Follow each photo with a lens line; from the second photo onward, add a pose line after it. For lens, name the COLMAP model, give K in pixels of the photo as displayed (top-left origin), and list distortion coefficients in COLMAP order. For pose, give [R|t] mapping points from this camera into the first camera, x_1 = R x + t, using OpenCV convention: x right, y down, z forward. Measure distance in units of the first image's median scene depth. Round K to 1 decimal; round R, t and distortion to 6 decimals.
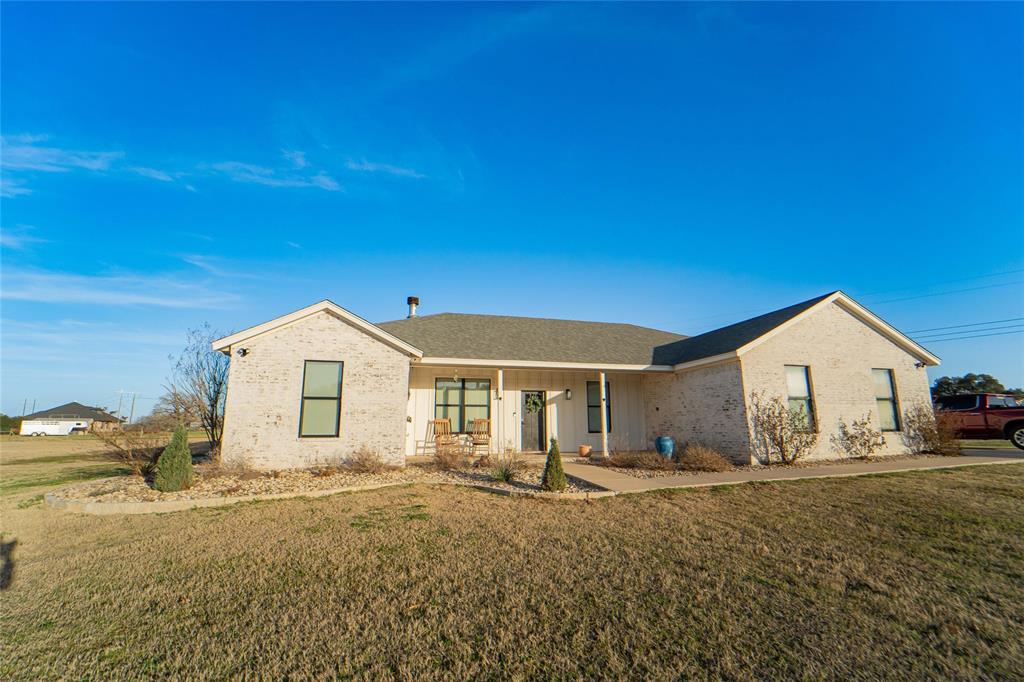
lens RADIAL K [[415.8, 0, 512.4], [0, 415.8, 351.6], [0, 0, 1]] dist [-0.024738, -0.000193]
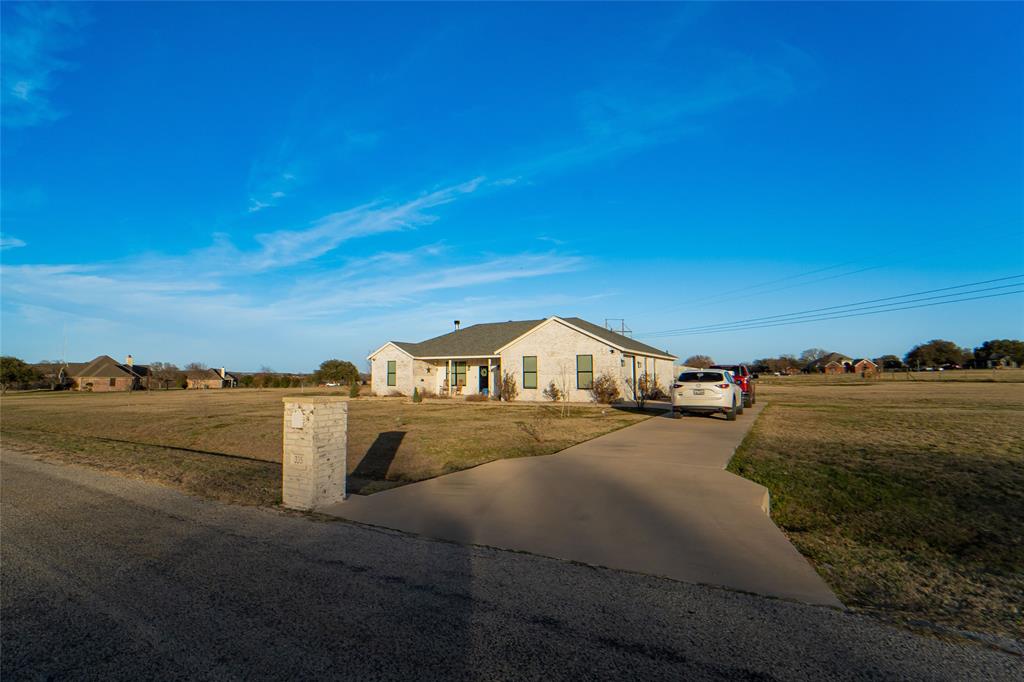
lens RADIAL K [[415.8, 0, 512.4], [0, 415.8, 351.6], [0, 0, 1]] dist [-0.024738, -0.000193]
pose [[0.734305, -0.037984, -0.677756, 1.913691], [0.111362, 0.991647, 0.065077, -0.121672], [0.669623, -0.123263, 0.732401, -0.539711]]
